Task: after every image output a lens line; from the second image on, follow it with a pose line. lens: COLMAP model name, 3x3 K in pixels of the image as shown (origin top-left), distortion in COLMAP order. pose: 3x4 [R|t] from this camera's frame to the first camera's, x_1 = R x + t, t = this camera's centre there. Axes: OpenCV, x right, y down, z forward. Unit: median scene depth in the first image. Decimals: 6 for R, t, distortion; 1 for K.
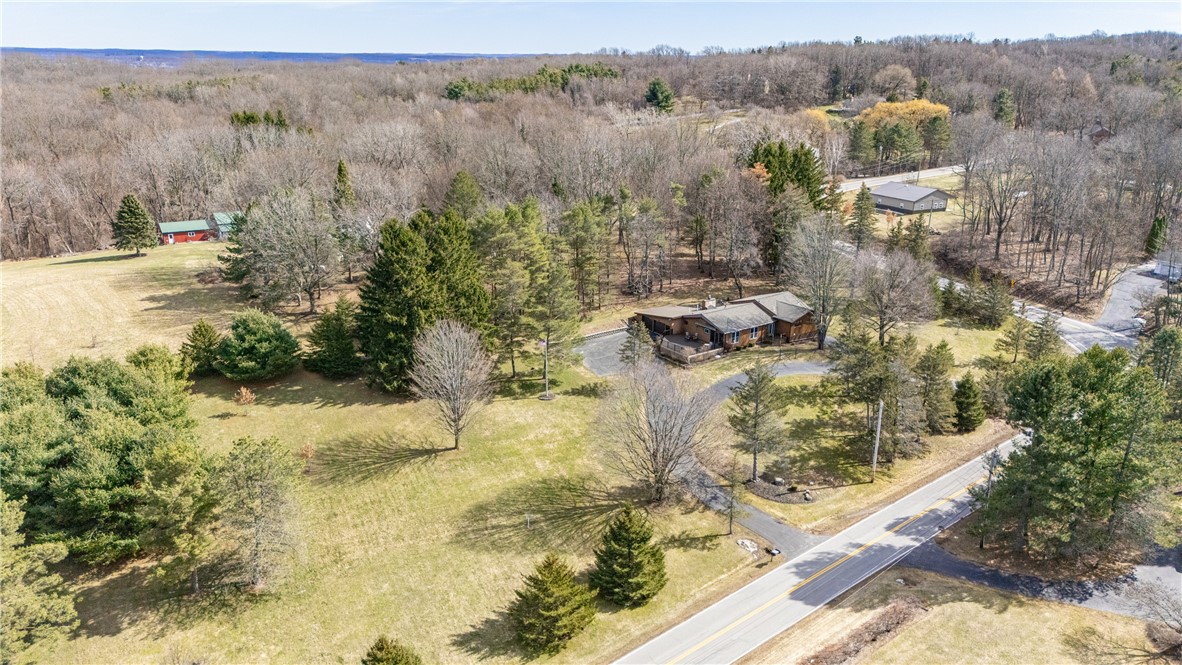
lens RADIAL K [[878.0, 0, 591.0], [0, 878.0, 332.5], [0, 0, 1]] dist [0.075585, -0.002309]
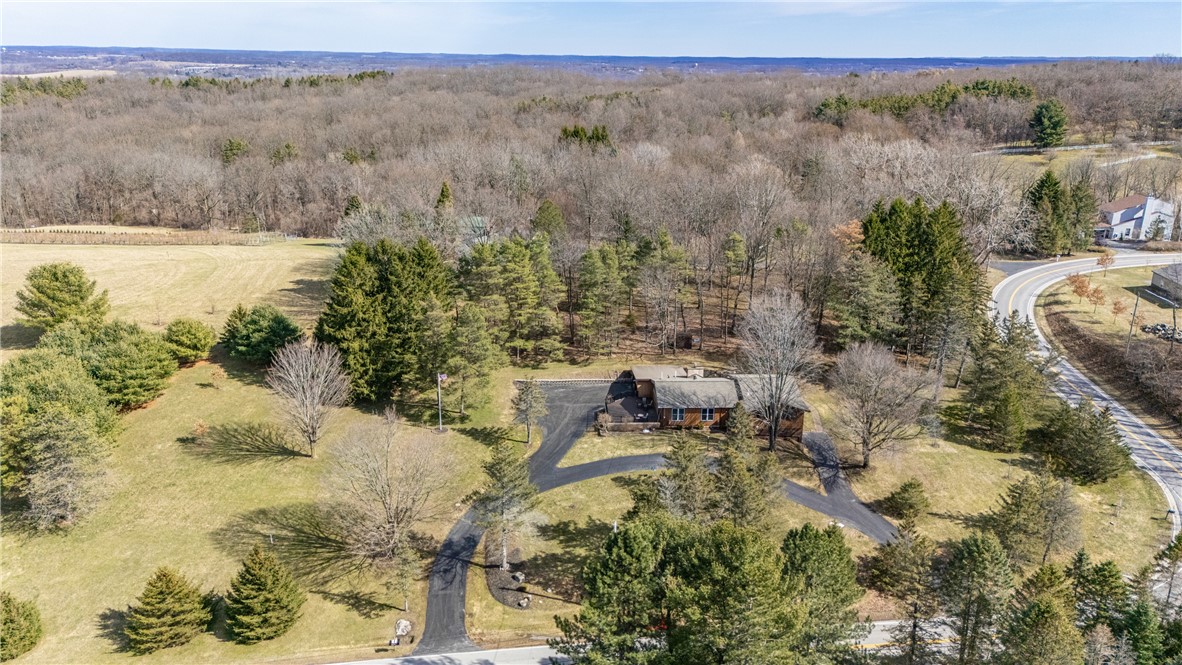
lens RADIAL K [[878.0, 0, 591.0], [0, 878.0, 332.5], [0, 0, 1]] dist [0.075585, -0.002309]
pose [[0.839305, 0.169965, -0.516410, 0.525436], [-0.172451, 0.984053, 0.043601, -0.097918], [0.515585, 0.052461, 0.855231, 0.181295]]
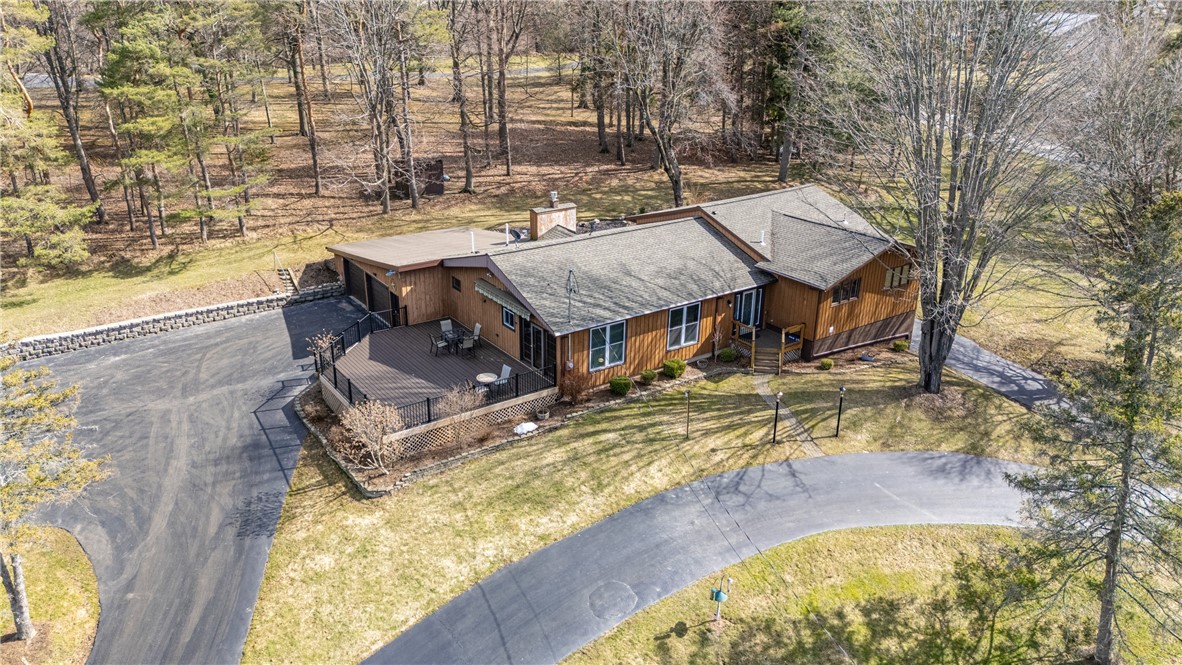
lens RADIAL K [[878.0, 0, 591.0], [0, 878.0, 332.5], [0, 0, 1]] dist [0.075585, -0.002309]
pose [[0.999839, 0.008539, -0.015755, 0.159793], [-0.007382, 0.997371, 0.072081, -0.016905], [0.016329, -0.071953, 0.997274, 0.722904]]
